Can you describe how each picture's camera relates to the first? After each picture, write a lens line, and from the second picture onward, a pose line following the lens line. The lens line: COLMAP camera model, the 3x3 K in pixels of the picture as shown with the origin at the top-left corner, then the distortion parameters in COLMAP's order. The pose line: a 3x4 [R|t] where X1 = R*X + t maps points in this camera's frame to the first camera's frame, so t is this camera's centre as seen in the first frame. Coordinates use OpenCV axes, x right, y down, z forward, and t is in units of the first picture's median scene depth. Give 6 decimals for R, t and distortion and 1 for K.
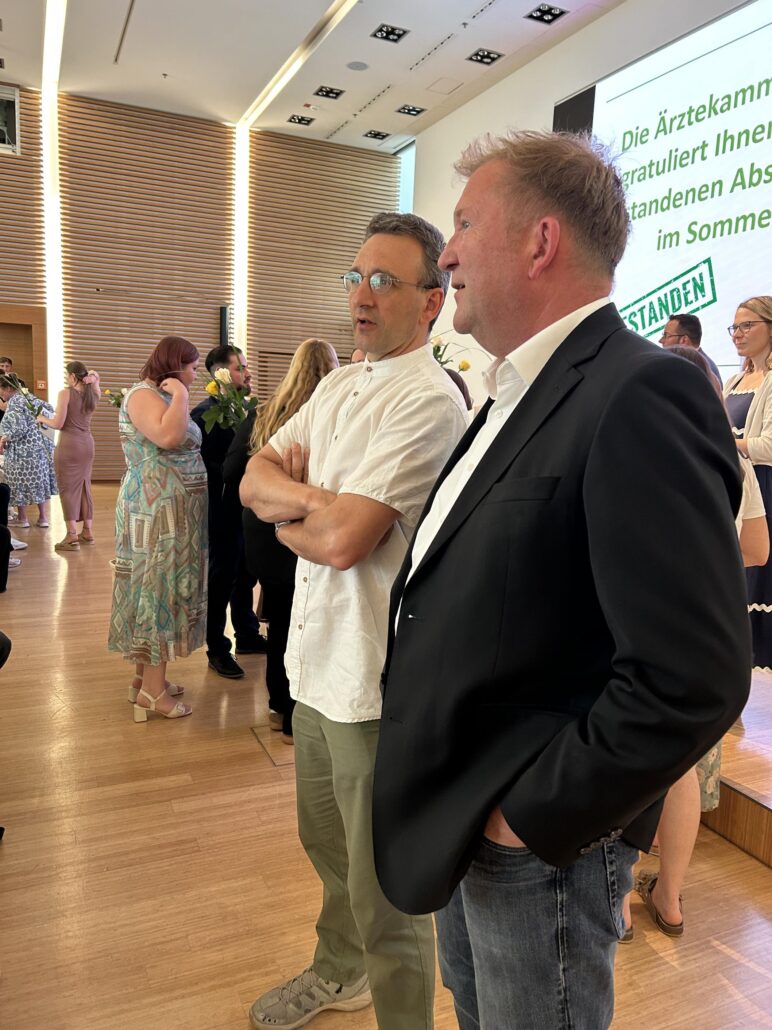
lens RADIAL K [[779.1, 0, 386.0], [0, 779.1, 515.0], [0, 0, 1]] dist [0.007171, -0.002161]
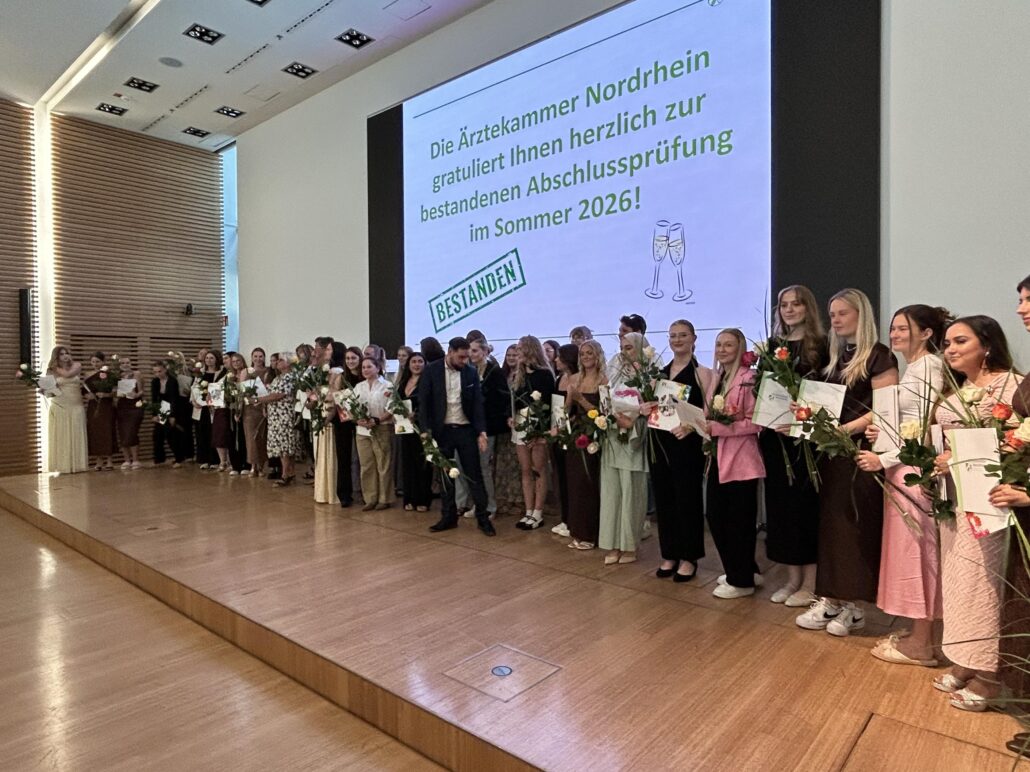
lens RADIAL K [[626.4, 0, 515.8], [0, 626.4, 382.3], [0, 0, 1]] dist [0.001724, -0.023235]
pose [[0.904413, -0.059149, 0.422538, 0.003432], [0.109642, 0.989306, -0.096192, -0.036553], [-0.412330, 0.133326, 0.901226, 0.164600]]
